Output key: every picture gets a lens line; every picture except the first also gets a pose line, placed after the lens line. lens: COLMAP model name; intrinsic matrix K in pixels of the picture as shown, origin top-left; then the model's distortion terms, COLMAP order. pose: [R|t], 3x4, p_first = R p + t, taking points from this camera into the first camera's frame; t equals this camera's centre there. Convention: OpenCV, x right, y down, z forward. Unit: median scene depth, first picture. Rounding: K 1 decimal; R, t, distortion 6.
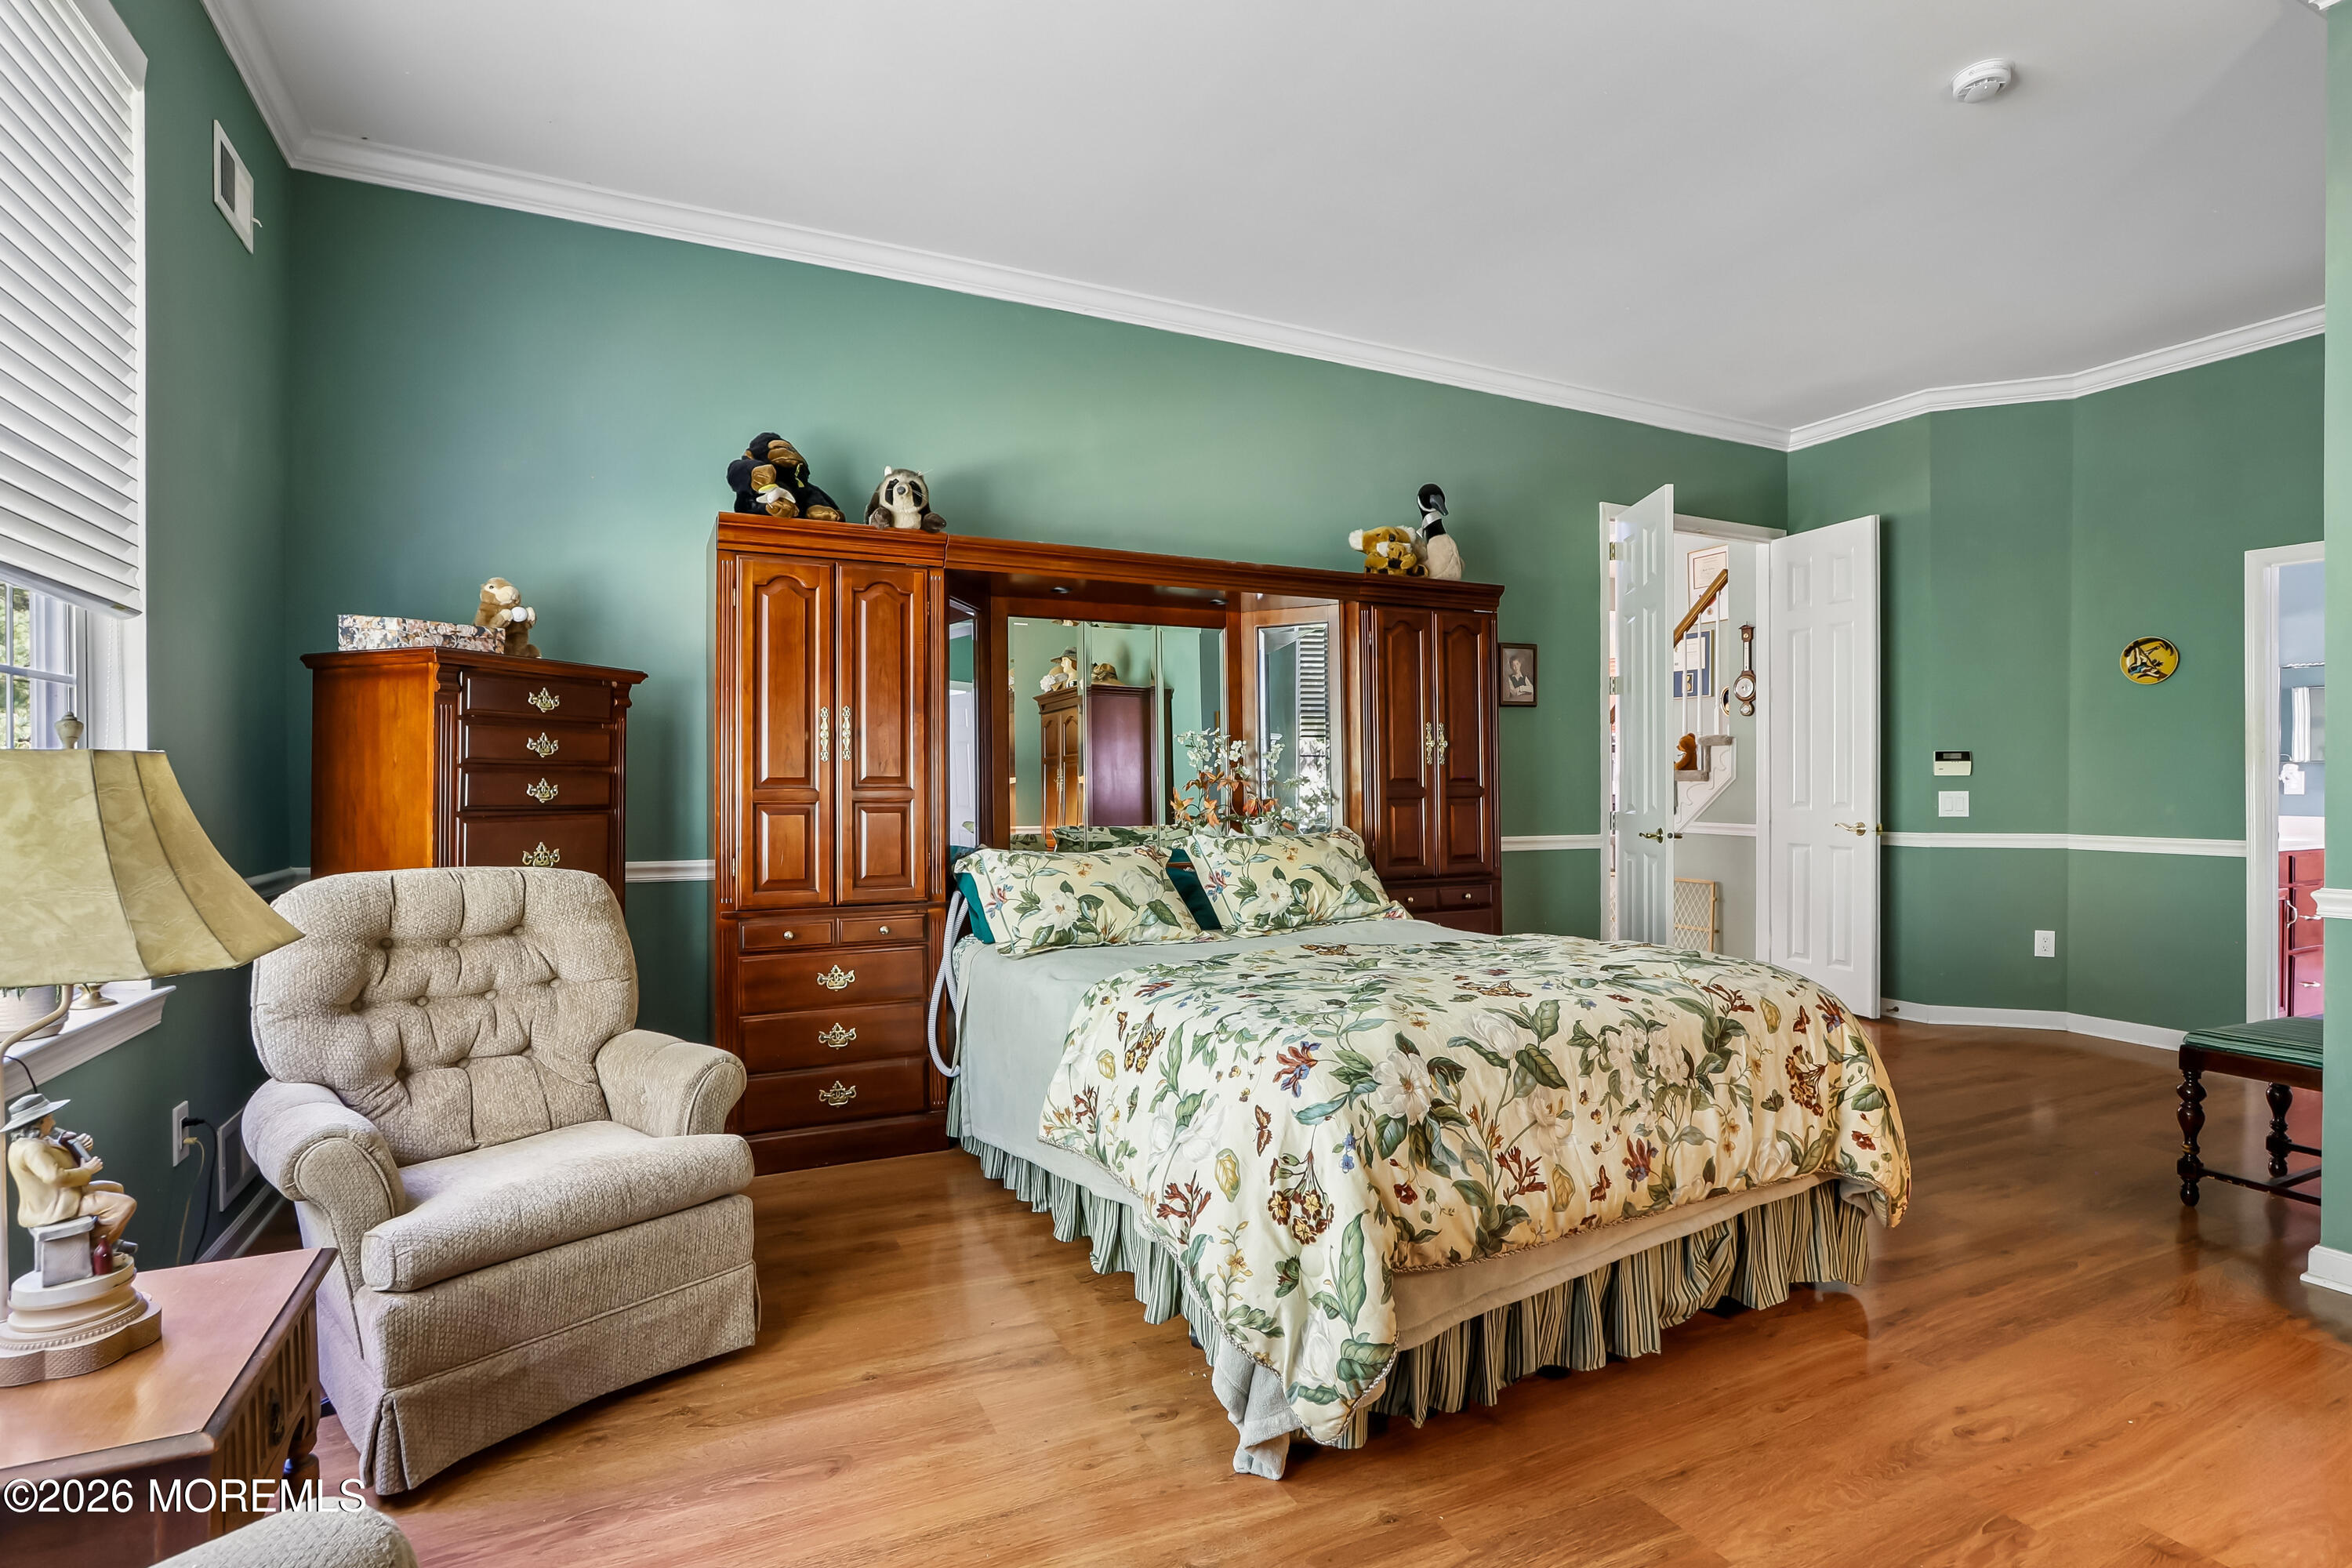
lens RADIAL K [[1140.8, 0, 1176.0], [0, 1140.8, 784.0], [0, 0, 1]] dist [-0.018360, 0.000065]
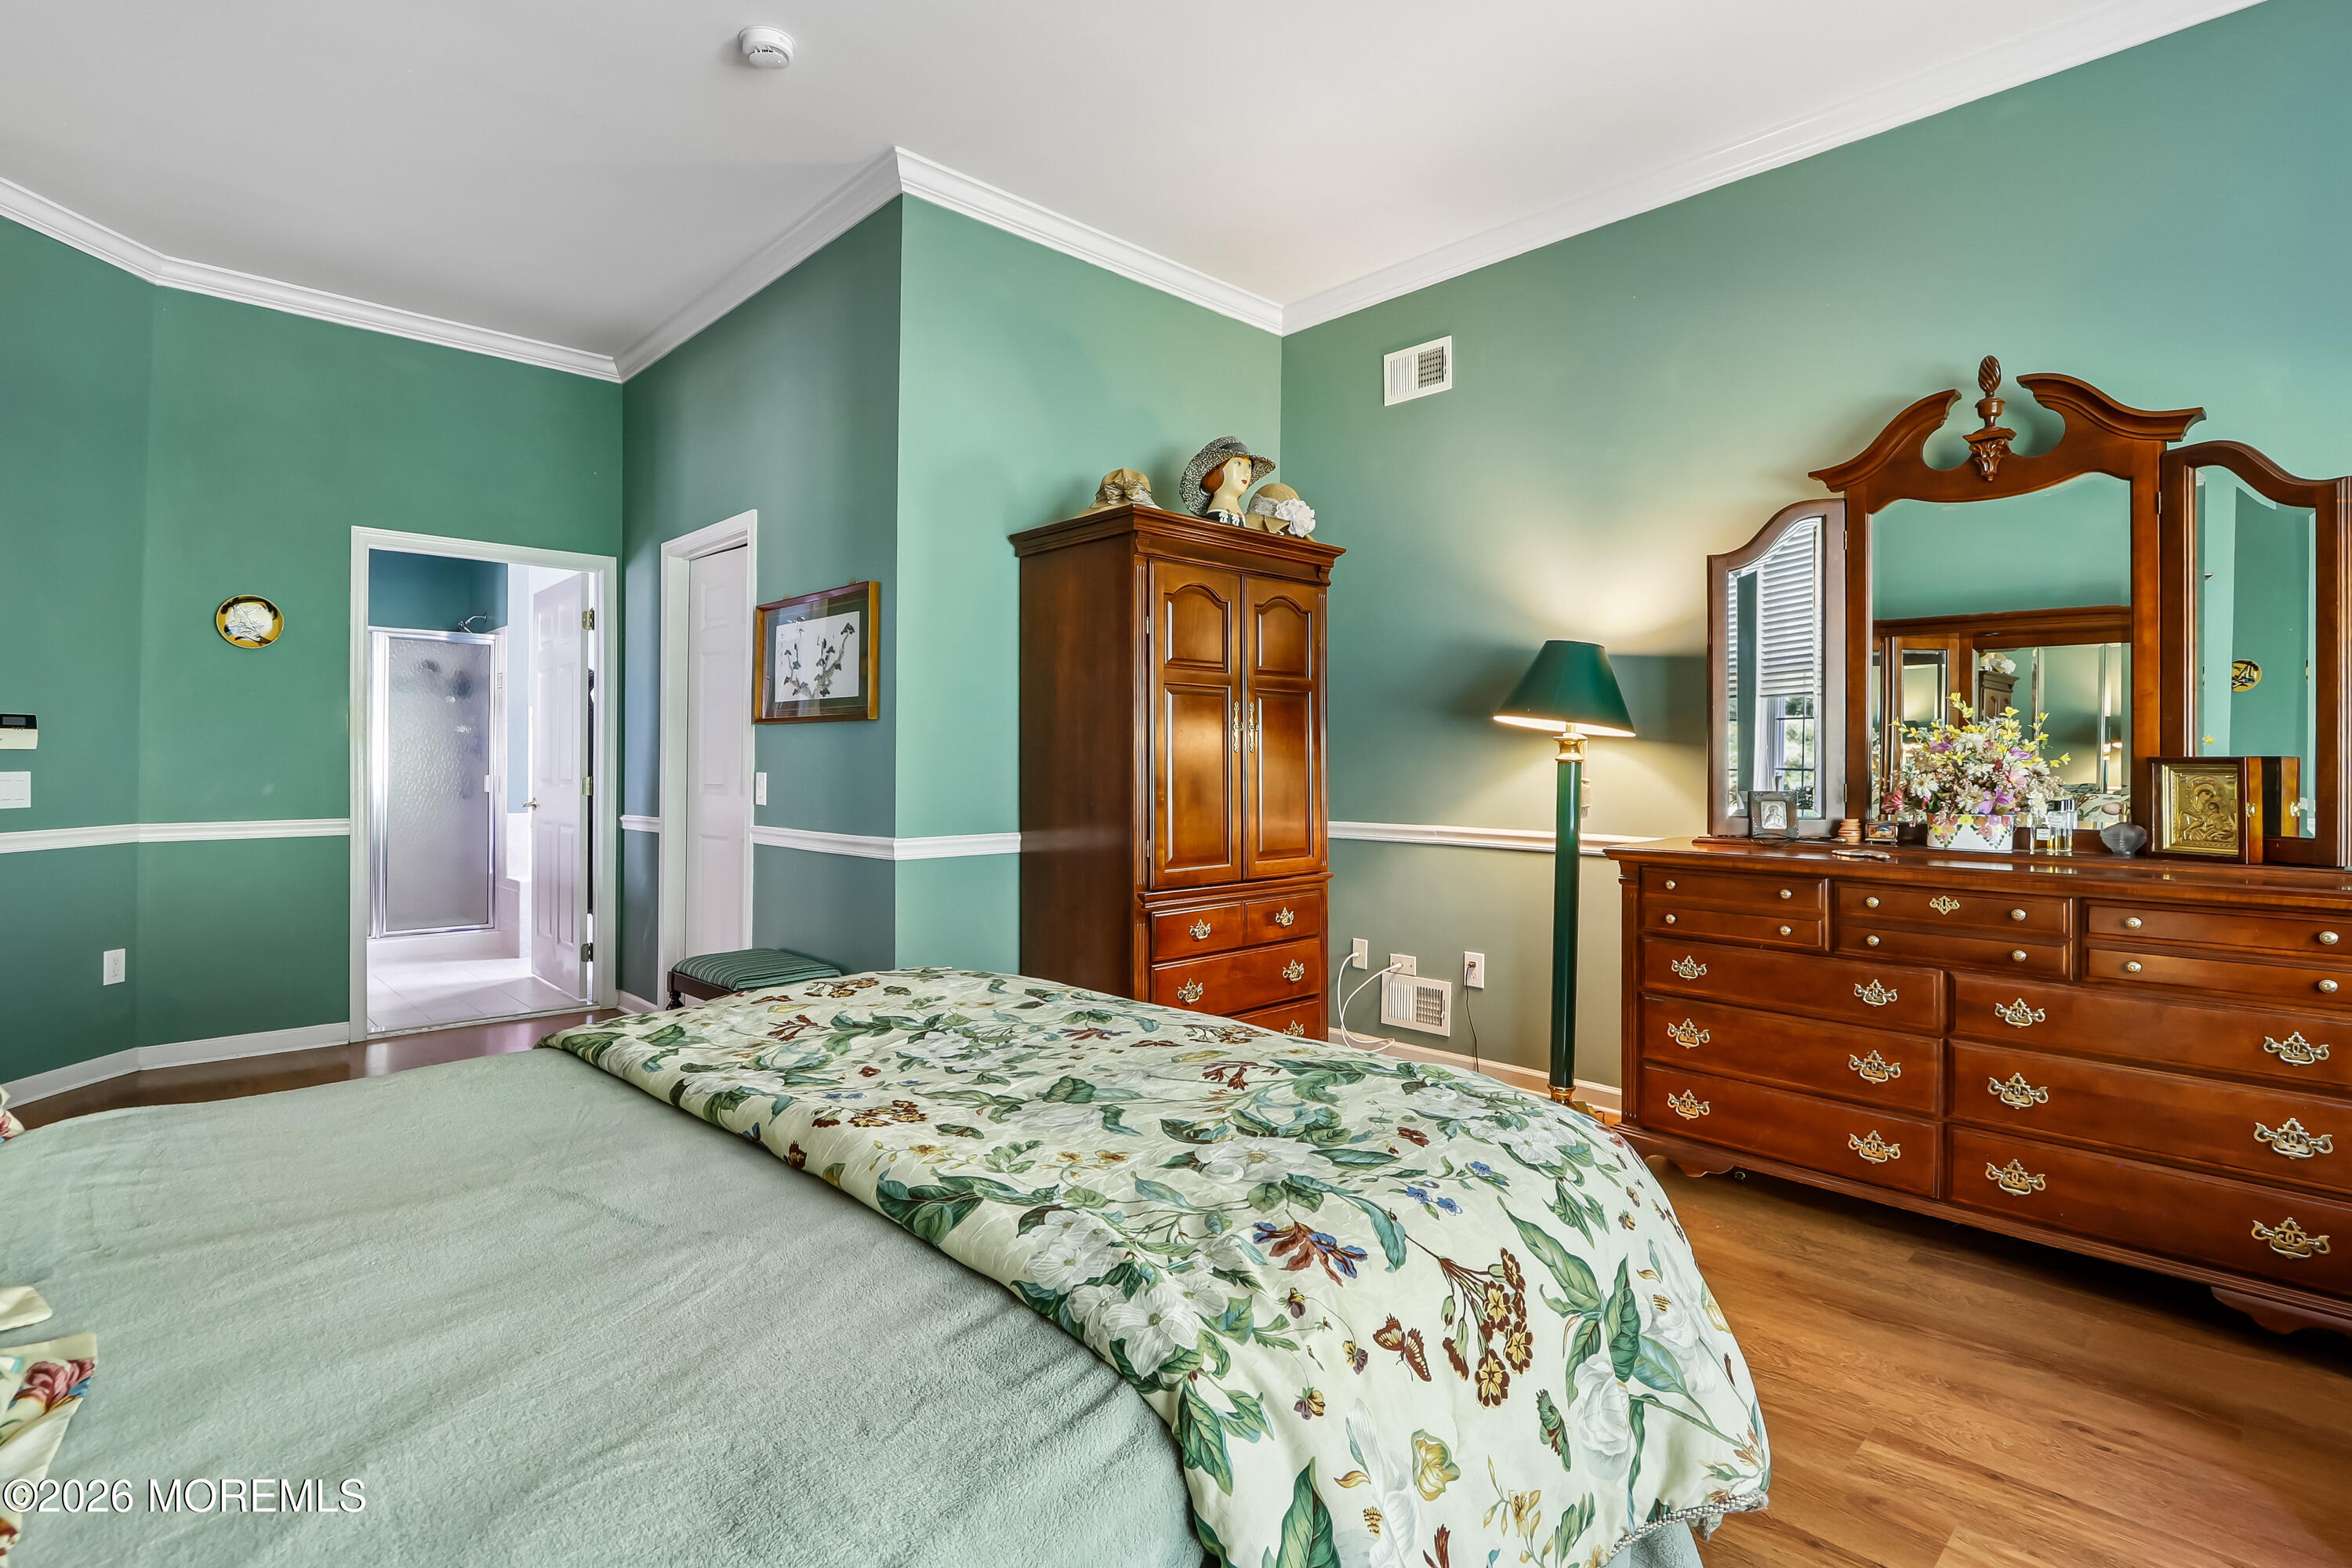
lens RADIAL K [[1127.2, 0, 1172.8], [0, 1127.2, 789.1], [0, 0, 1]] dist [-0.011823, 0.000408]
pose [[-0.295863, -0.023651, 0.954938, -0.345317], [-0.000289, 0.999696, 0.024670, -0.000368], [-0.955230, 0.007023, -0.295780, 1.023818]]
